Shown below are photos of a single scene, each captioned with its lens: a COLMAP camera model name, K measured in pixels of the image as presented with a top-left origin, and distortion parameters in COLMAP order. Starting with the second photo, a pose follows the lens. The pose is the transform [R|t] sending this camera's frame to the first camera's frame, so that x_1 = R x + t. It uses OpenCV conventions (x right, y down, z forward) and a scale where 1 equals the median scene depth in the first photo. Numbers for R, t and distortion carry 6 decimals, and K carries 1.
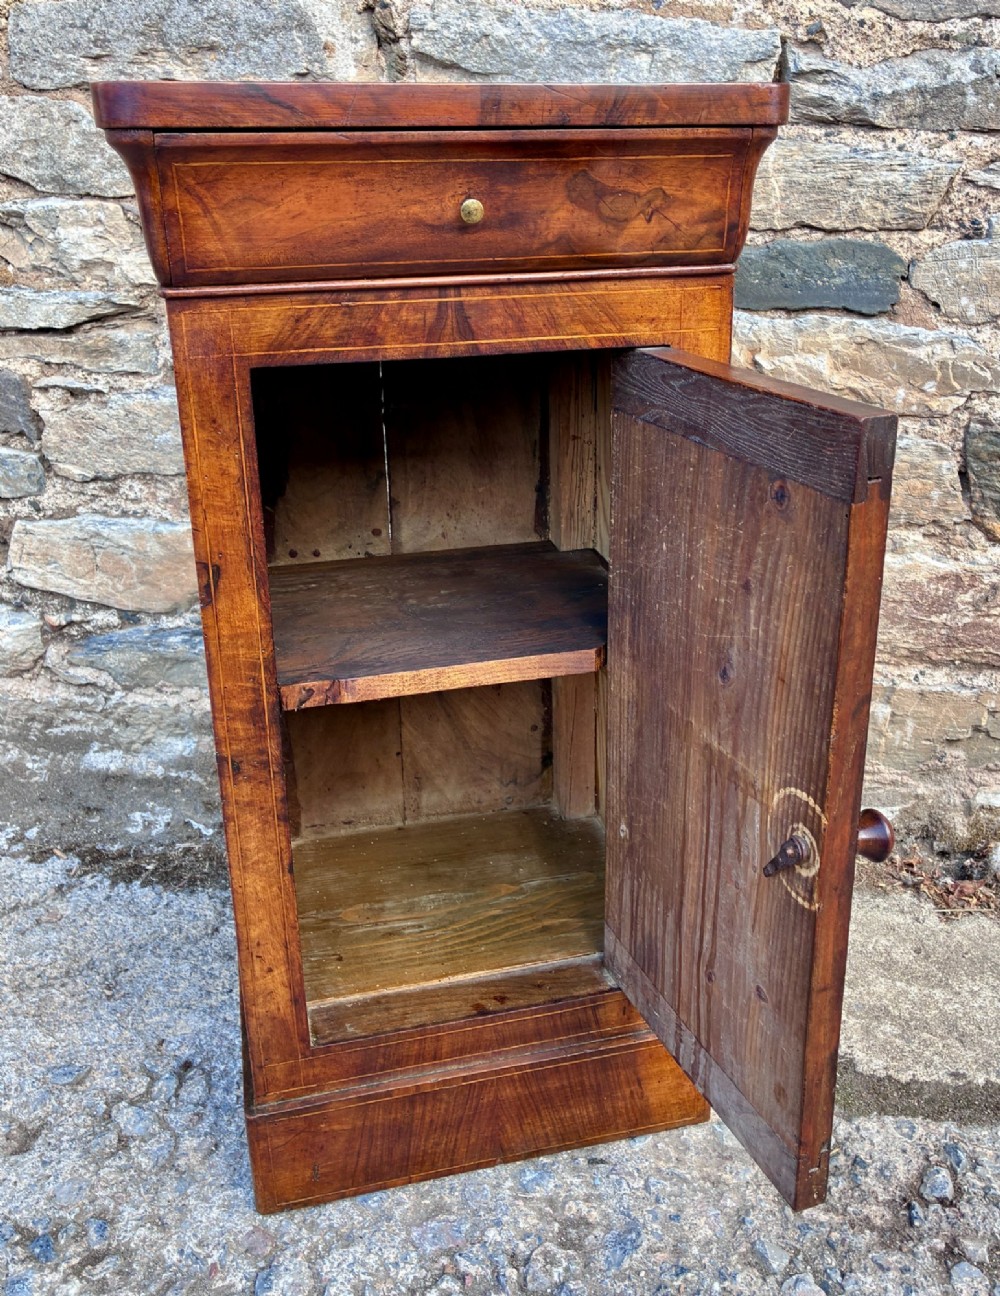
lens RADIAL K [[1232.1, 0, 544.7], [0, 1232.1, 601.0], [0, 0, 1]] dist [0.018250, 0.000000]
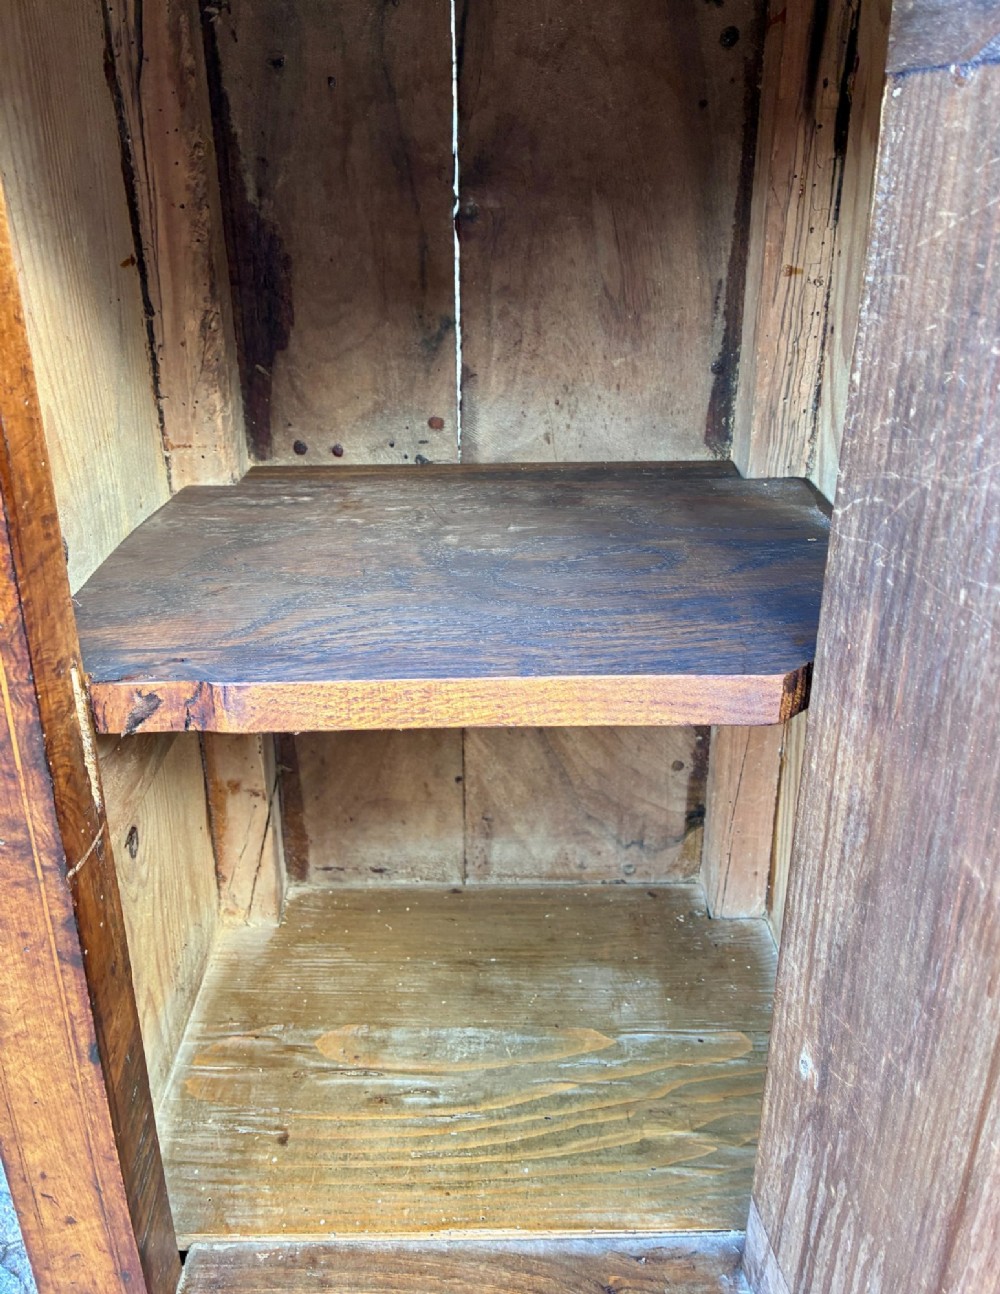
lens RADIAL K [[1095.0, 0, 491.1], [0, 1095.0, 597.1], [0, 0, 1]] dist [0.015969, -0.015561]
pose [[0.966974, 0.099905, -0.234479, 0.023913], [-0.092068, 0.994773, 0.044163, 0.002672], [0.237666, -0.021117, 0.971117, 0.490082]]
